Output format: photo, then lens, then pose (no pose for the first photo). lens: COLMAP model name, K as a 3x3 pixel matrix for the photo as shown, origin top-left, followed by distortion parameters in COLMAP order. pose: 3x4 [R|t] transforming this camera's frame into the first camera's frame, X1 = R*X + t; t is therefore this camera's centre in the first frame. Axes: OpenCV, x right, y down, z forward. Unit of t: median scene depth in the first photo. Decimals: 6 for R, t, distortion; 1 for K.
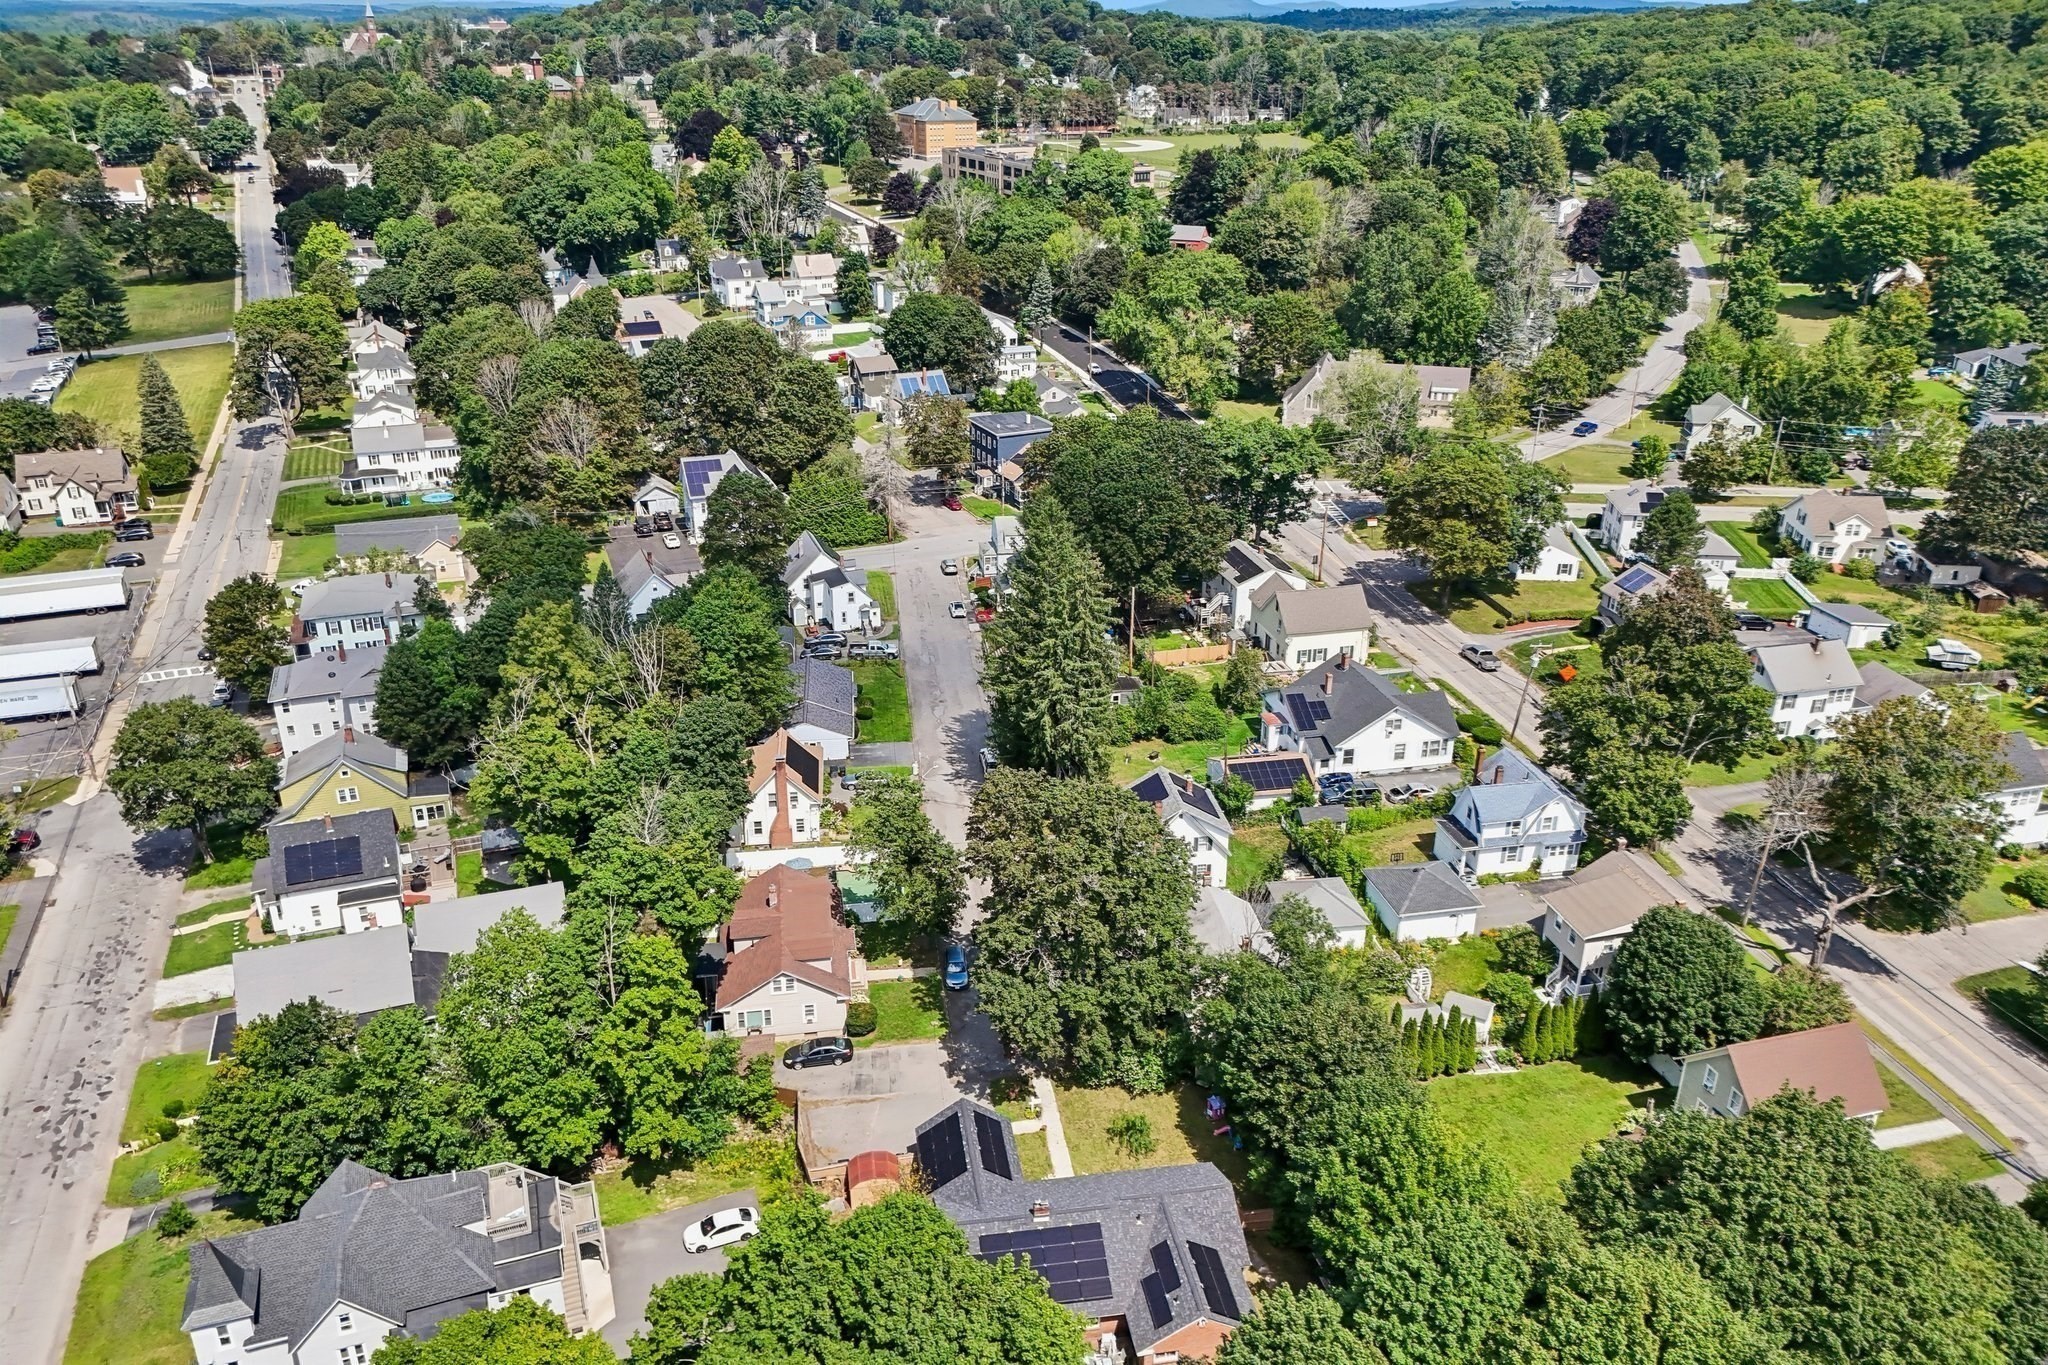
lens RADIAL K [[1507.6, 0, 1024.2], [0, 1507.6, 678.7], [0, 0, 1]] dist [0.072101, -0.074125]
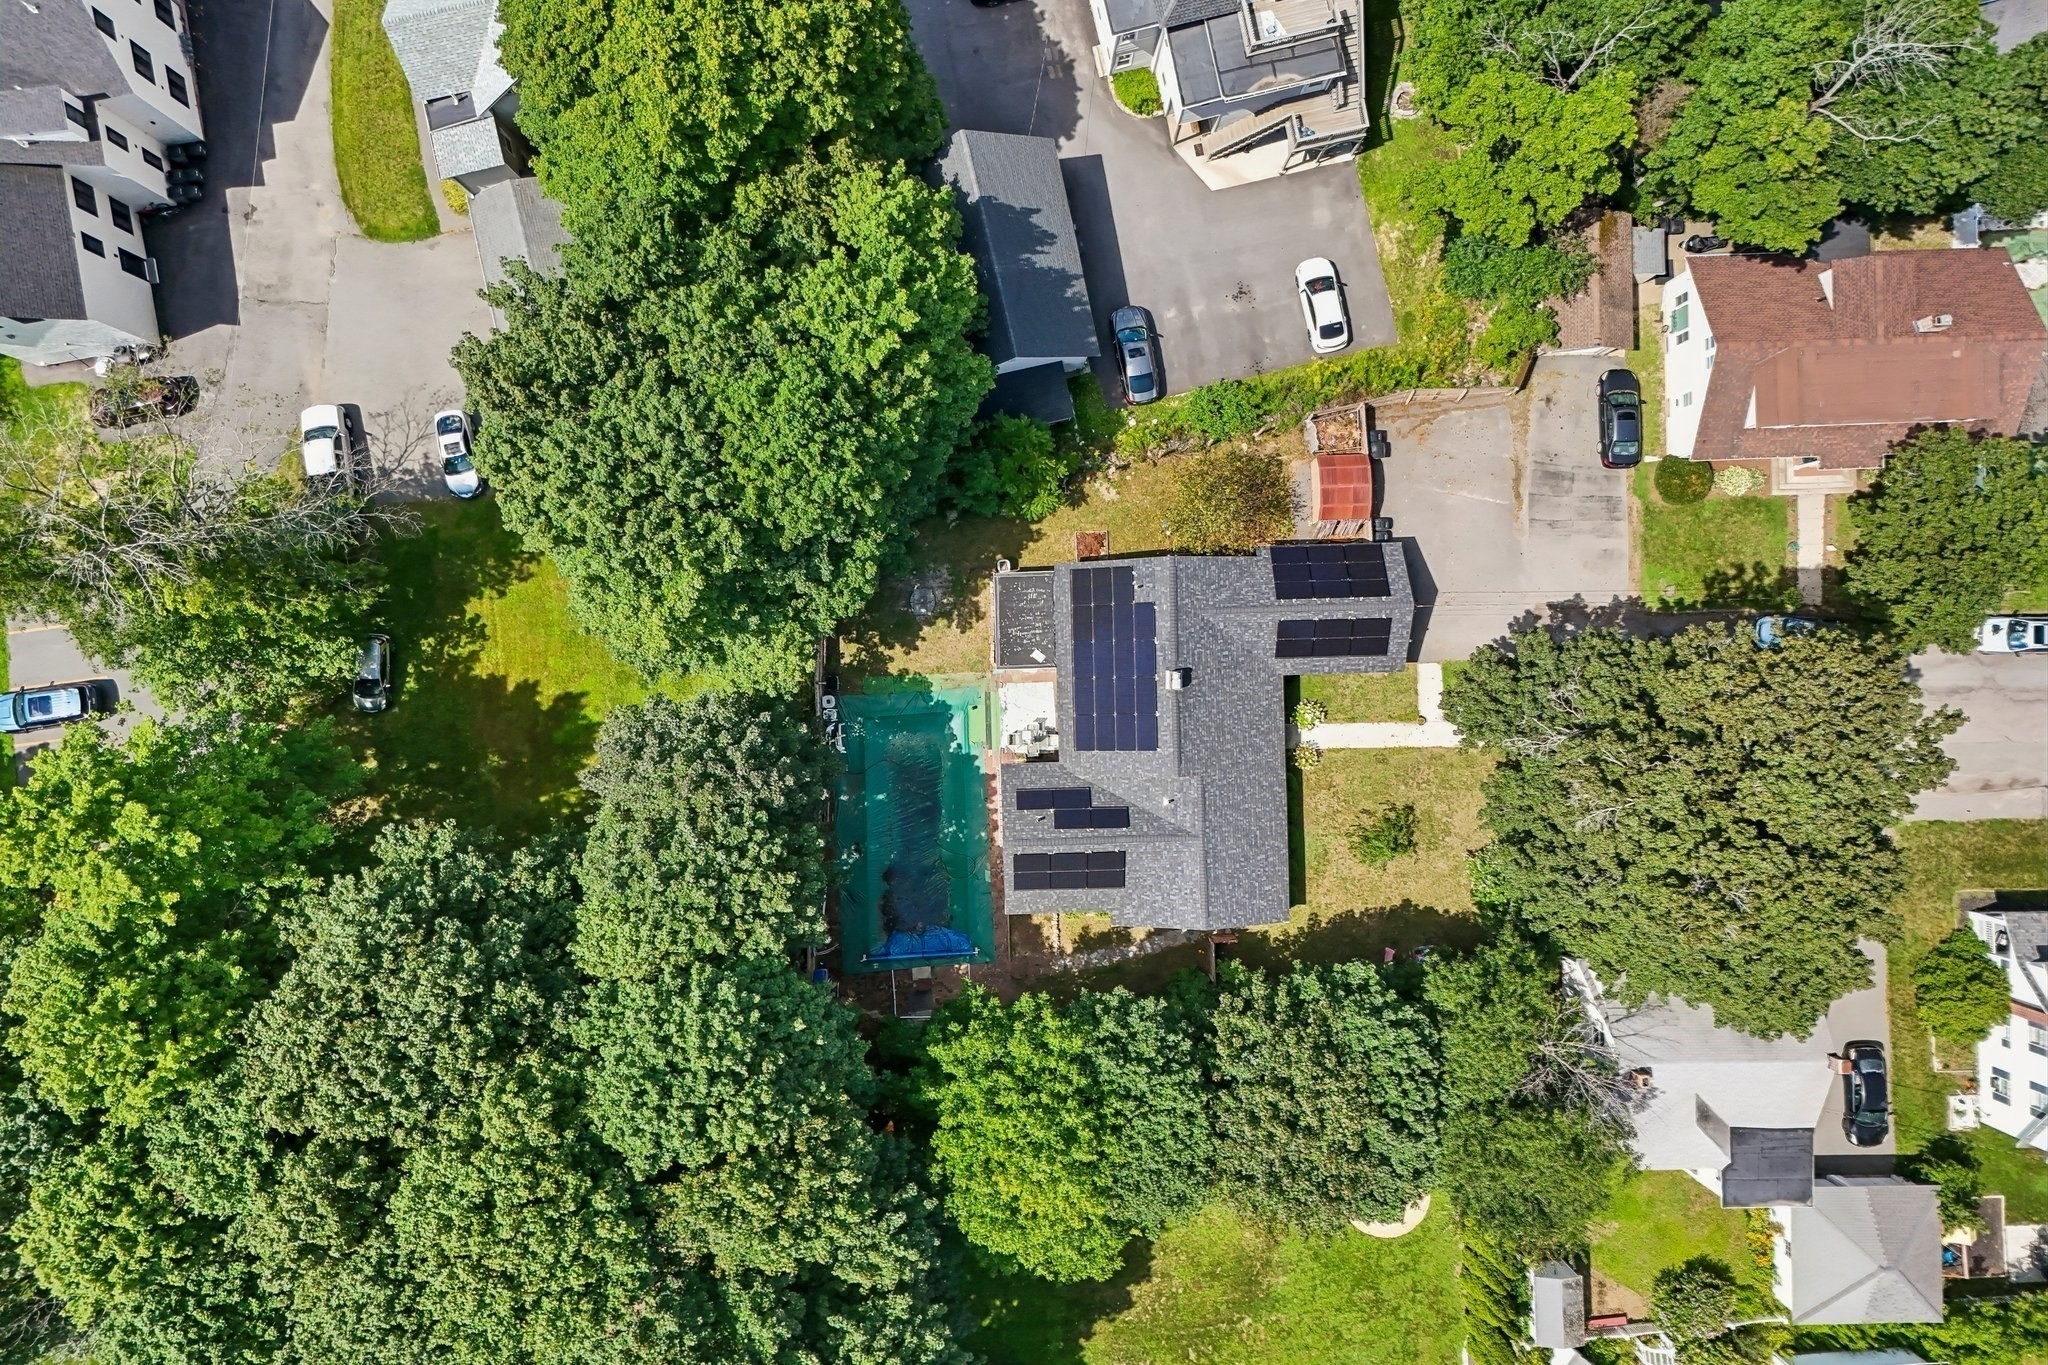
lens RADIAL K [[1507.6, 0, 1024.2], [0, 1507.6, 678.7], [0, 0, 1]] dist [0.072101, -0.074125]
pose [[-0.129585, 0.991557, -0.004785, 0.010431], [-0.401968, -0.048120, 0.914389, -0.145599], [0.906438, 0.120415, 0.404809, 0.254223]]
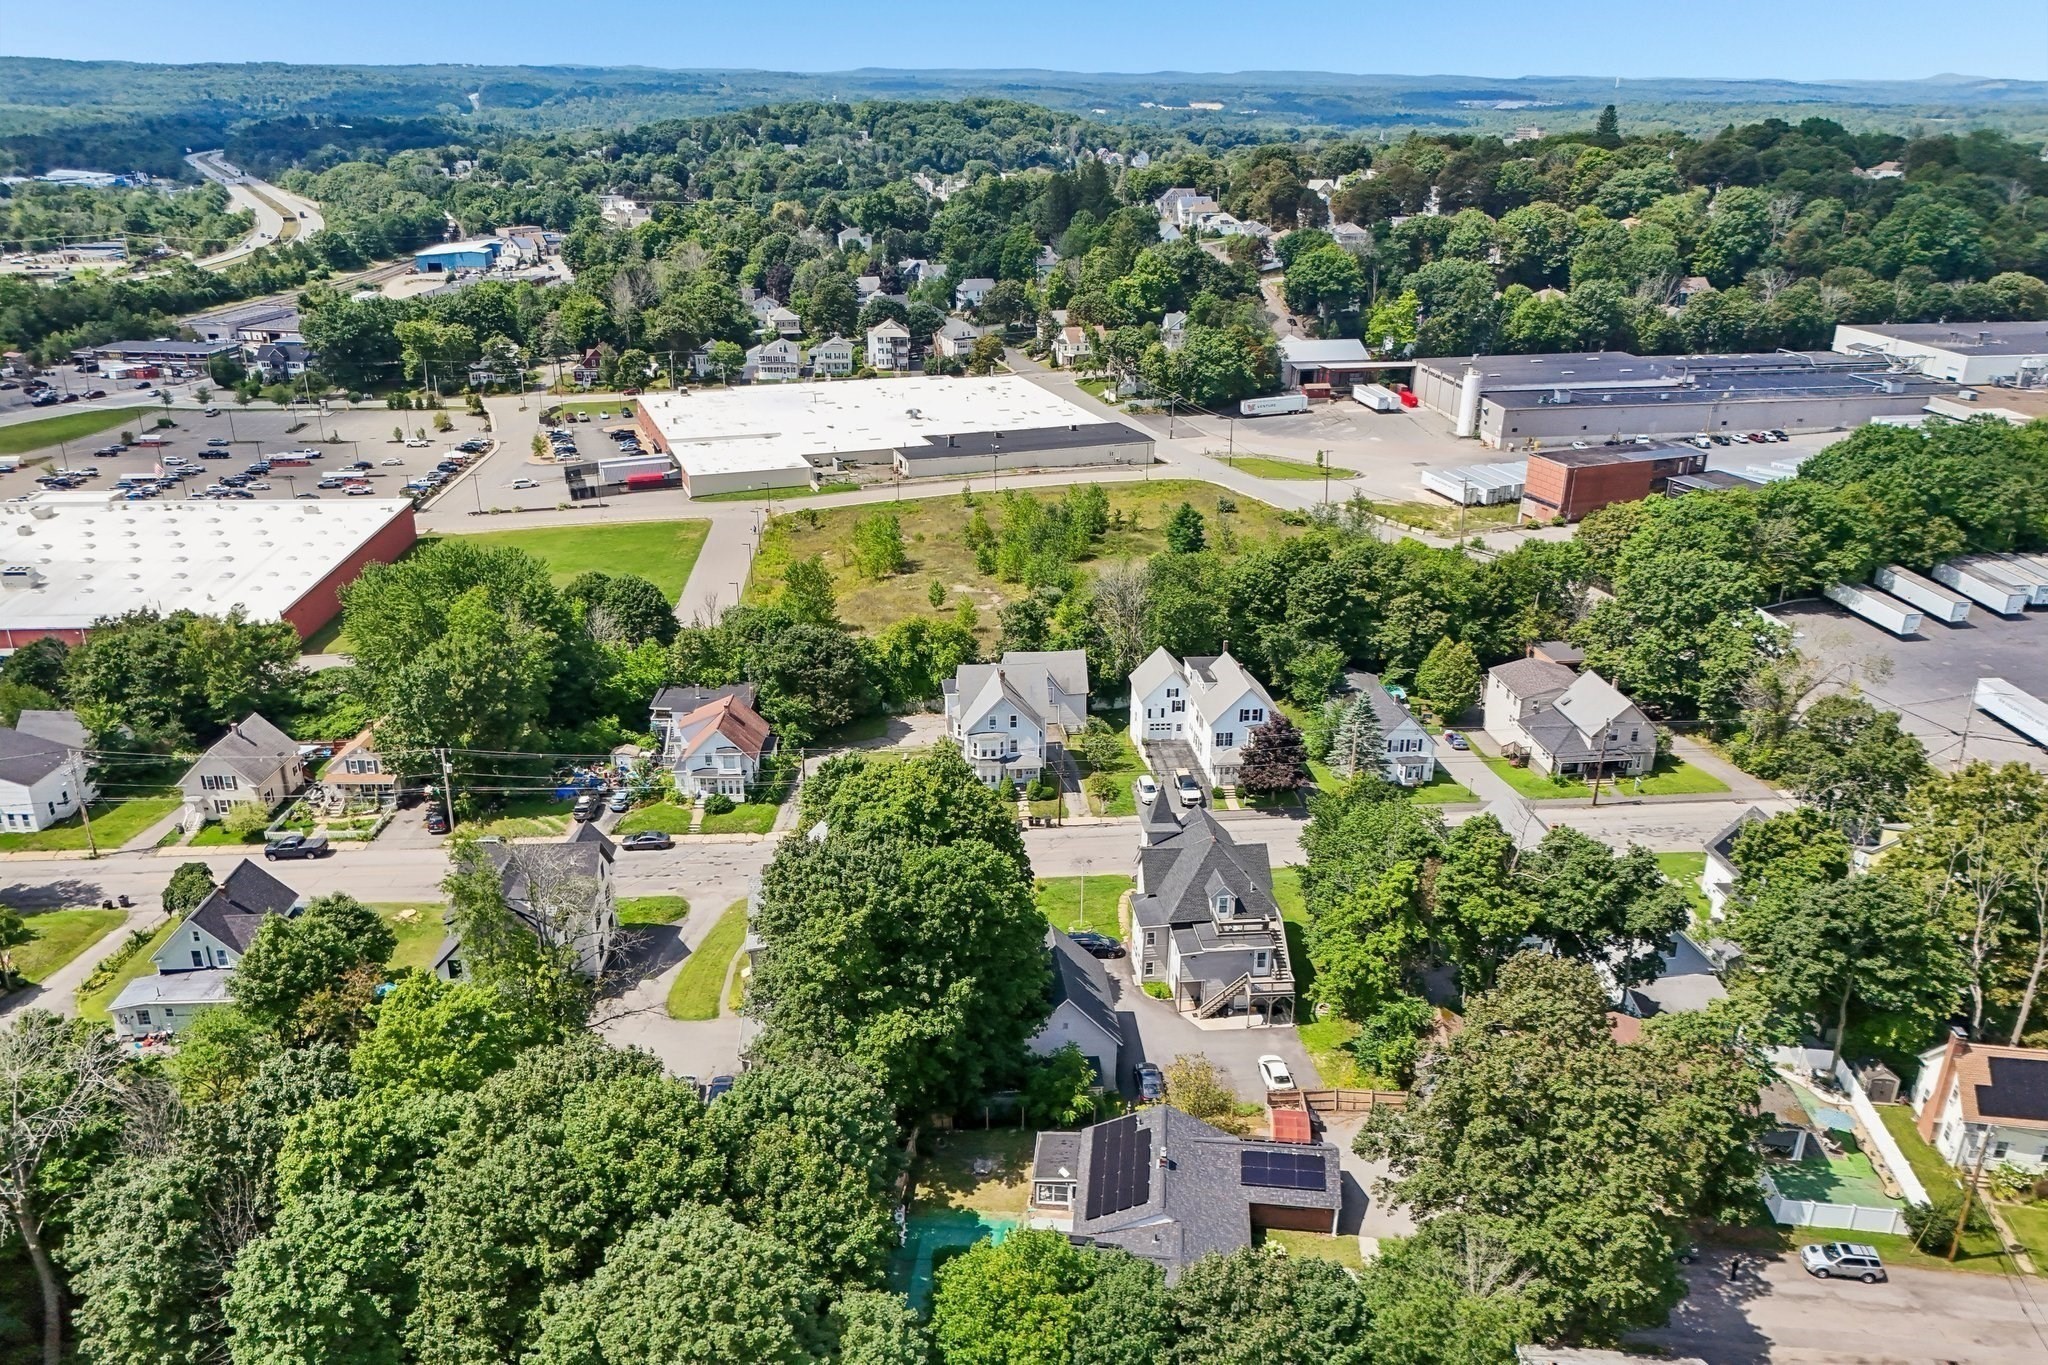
lens RADIAL K [[1507.6, 0, 1024.2], [0, 1507.6, 678.7], [0, 0, 1]] dist [0.072101, -0.074125]
pose [[-0.250648, 0.351868, -0.901867, 0.379981], [-0.397809, 0.811879, 0.427318, -0.150192], [0.882566, 0.465877, -0.063520, 0.345408]]
